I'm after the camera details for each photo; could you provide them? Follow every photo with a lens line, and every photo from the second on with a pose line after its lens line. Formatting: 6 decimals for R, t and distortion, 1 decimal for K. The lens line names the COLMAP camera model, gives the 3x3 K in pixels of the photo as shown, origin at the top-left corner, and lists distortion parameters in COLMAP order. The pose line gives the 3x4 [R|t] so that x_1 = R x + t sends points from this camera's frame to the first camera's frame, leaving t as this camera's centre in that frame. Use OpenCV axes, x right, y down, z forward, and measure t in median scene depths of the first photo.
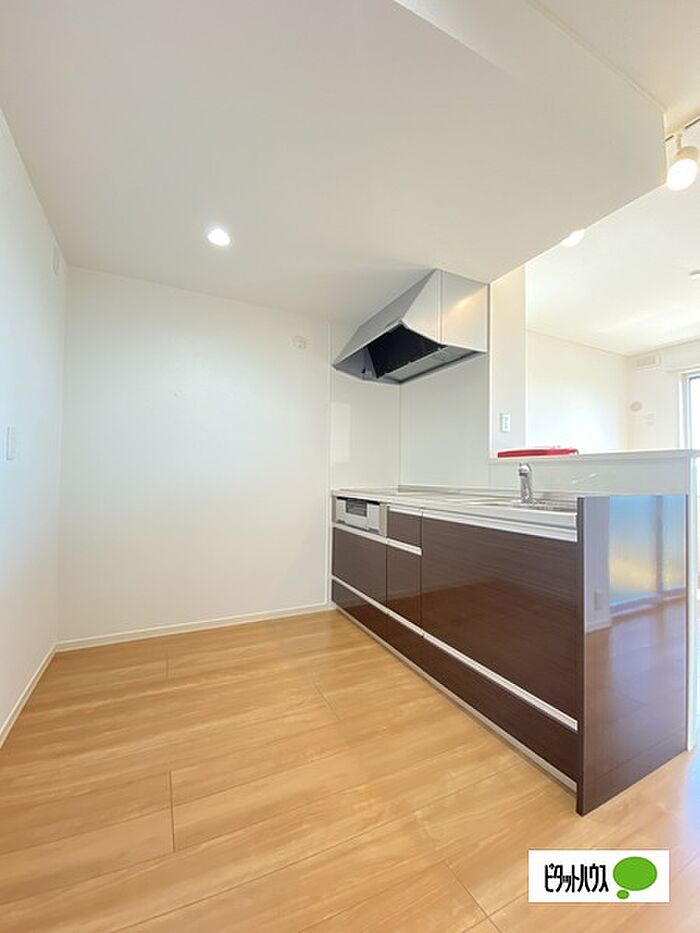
lens RADIAL K [[381.3, 0, 350.0], [0, 381.3, 466.5], [0, 0, 1]] dist [-0.000265, -0.000143]
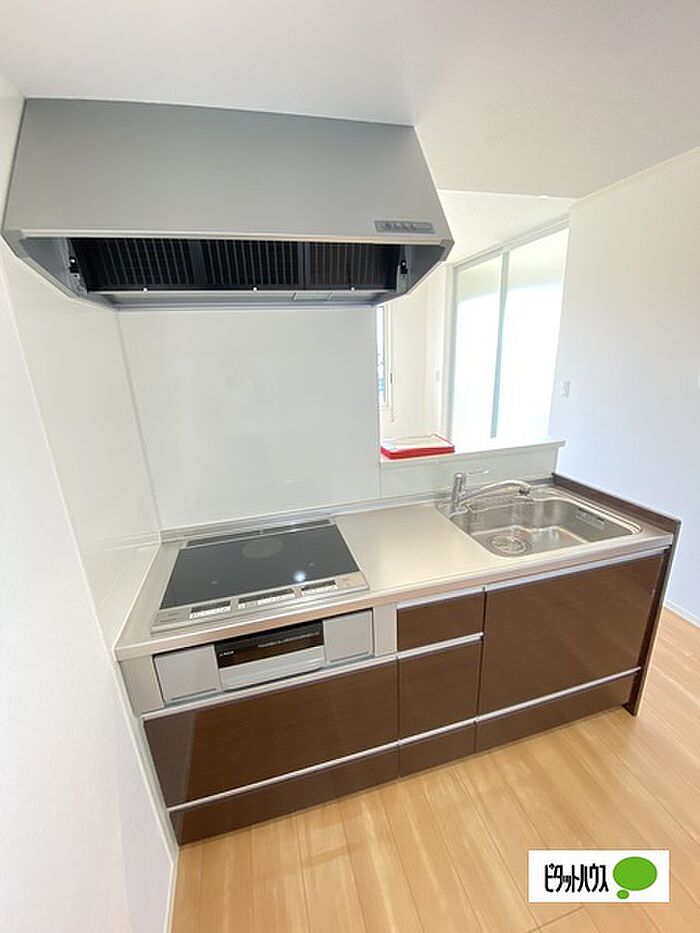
lens RADIAL K [[381.3, 0, 350.0], [0, 381.3, 466.5], [0, 0, 1]] dist [-0.000265, -0.000143]
pose [[0.196037, -0.314867, 0.928670, -0.323519], [0.021354, 0.948192, 0.316978, -0.232078], [-0.980364, -0.042309, 0.192604, 0.864750]]
